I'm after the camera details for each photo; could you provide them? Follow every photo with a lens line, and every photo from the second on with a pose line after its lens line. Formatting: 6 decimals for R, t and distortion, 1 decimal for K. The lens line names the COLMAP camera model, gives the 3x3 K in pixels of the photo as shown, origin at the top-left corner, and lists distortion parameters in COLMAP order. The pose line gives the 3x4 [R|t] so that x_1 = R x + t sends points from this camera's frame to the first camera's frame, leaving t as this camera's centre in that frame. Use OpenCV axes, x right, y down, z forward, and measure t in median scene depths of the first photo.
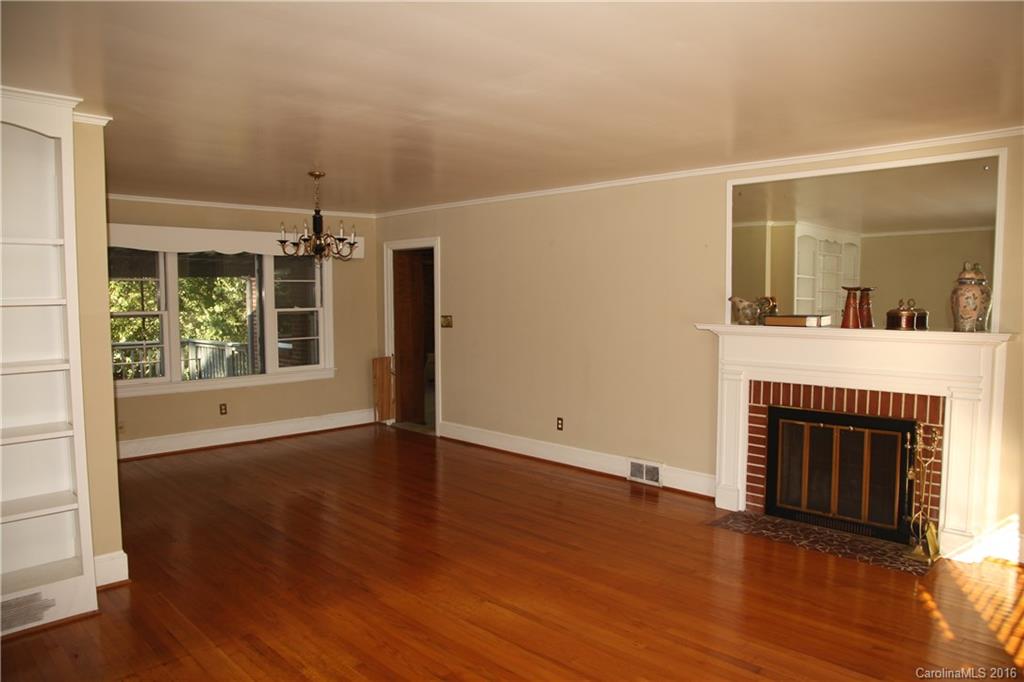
lens RADIAL K [[696.6, 0, 512.0], [0, 696.6, 341.0], [0, 0, 1]] dist [-0.125050, 0.094111]
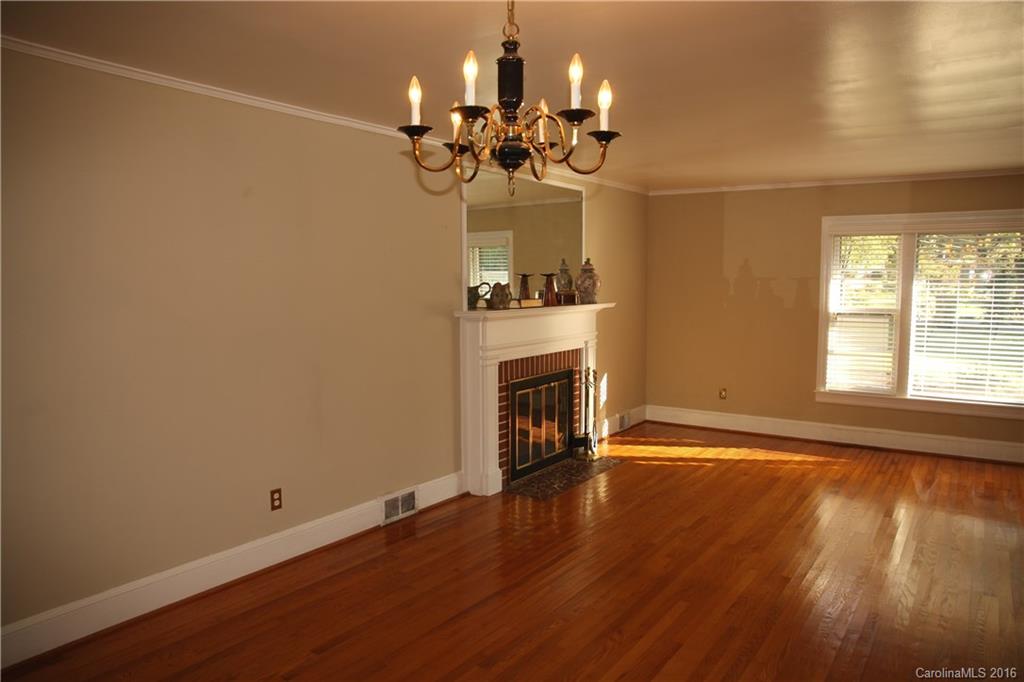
lens RADIAL K [[696.6, 0, 512.0], [0, 696.6, 341.0], [0, 0, 1]] dist [-0.125050, 0.094111]
pose [[-0.173920, -0.085118, 0.981074, -0.692284], [0.068999, 0.992756, 0.098363, -0.078244], [-0.982340, 0.084800, -0.166787, 1.155053]]
